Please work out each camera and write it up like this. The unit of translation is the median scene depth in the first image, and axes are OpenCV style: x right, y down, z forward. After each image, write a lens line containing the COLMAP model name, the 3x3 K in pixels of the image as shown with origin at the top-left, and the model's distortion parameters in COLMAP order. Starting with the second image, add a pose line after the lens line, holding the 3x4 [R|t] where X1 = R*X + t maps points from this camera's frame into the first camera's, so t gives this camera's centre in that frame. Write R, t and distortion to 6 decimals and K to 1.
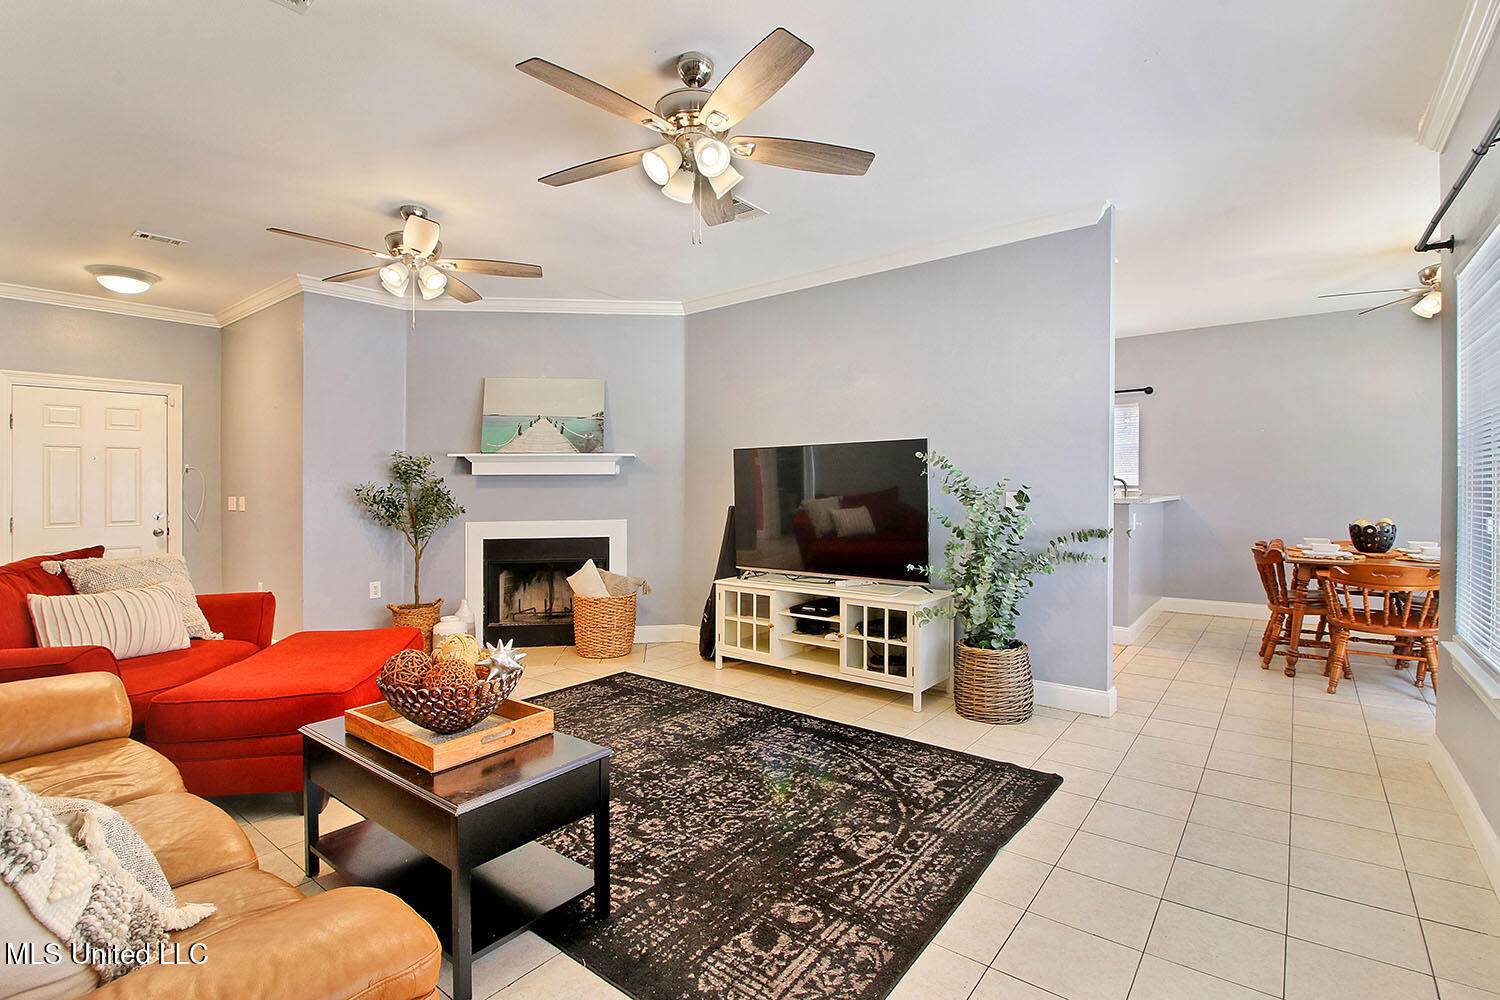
lens RADIAL K [[704.9, 0, 739.6], [0, 704.9, 493.0], [0, 0, 1]] dist [-0.012653, -0.003538]
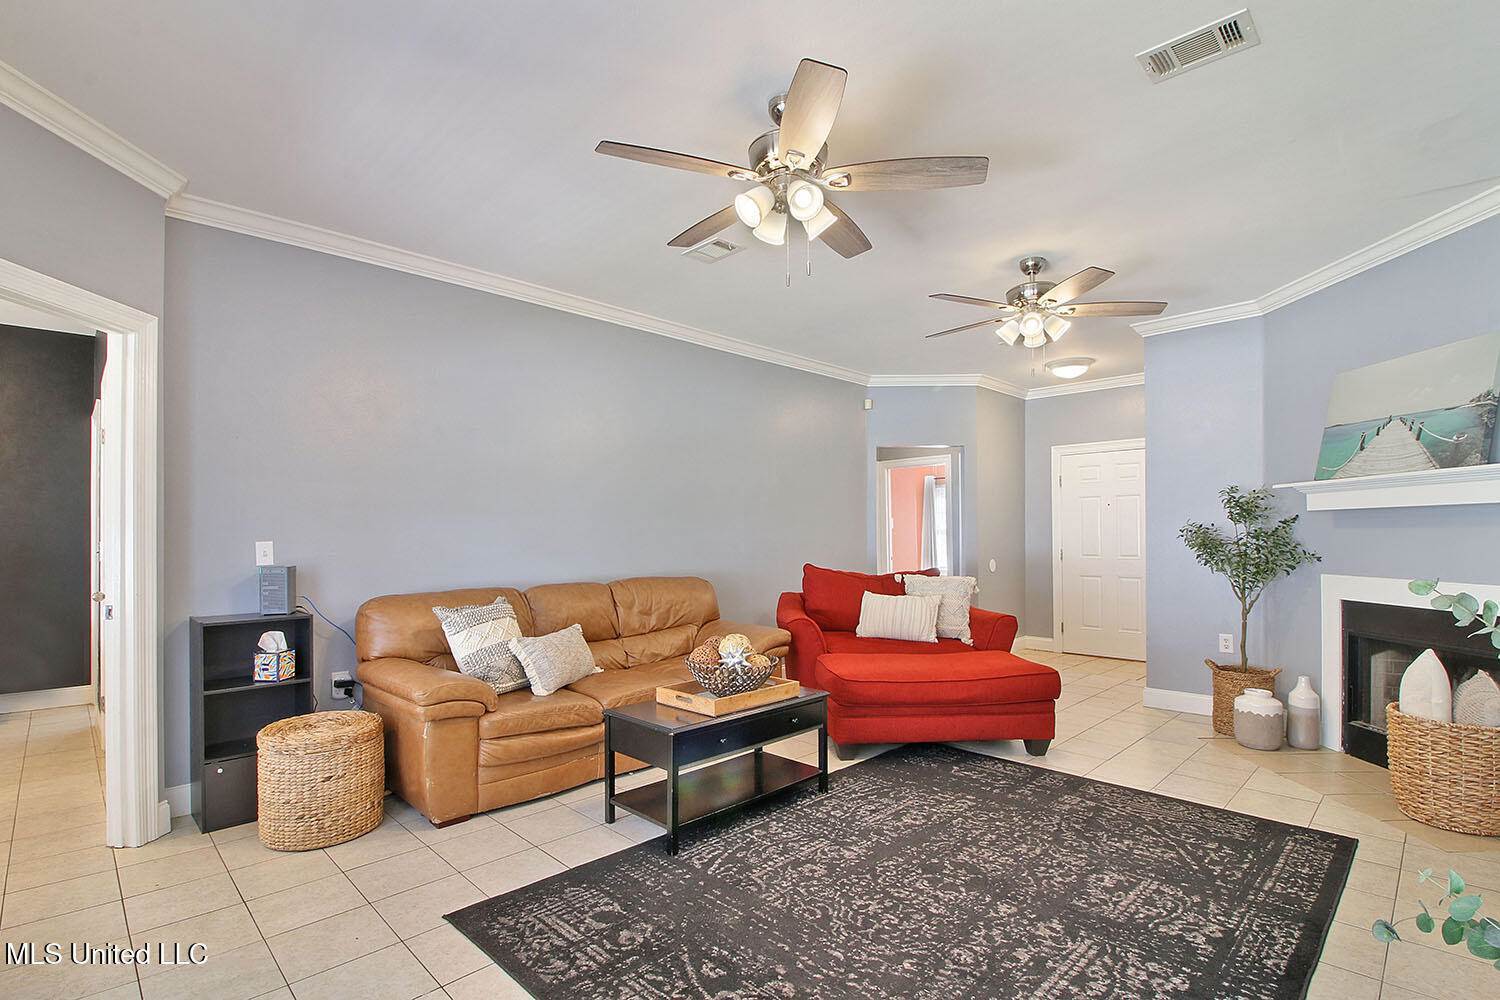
lens RADIAL K [[704.9, 0, 737.8], [0, 704.9, 502.4], [0, 0, 1]] dist [-0.012653, -0.003538]
pose [[-0.130392, -0.038275, -0.990723, 0.560671], [-0.001173, 0.999260, -0.038450, -0.006774], [0.991462, -0.003852, -0.130340, 0.641872]]
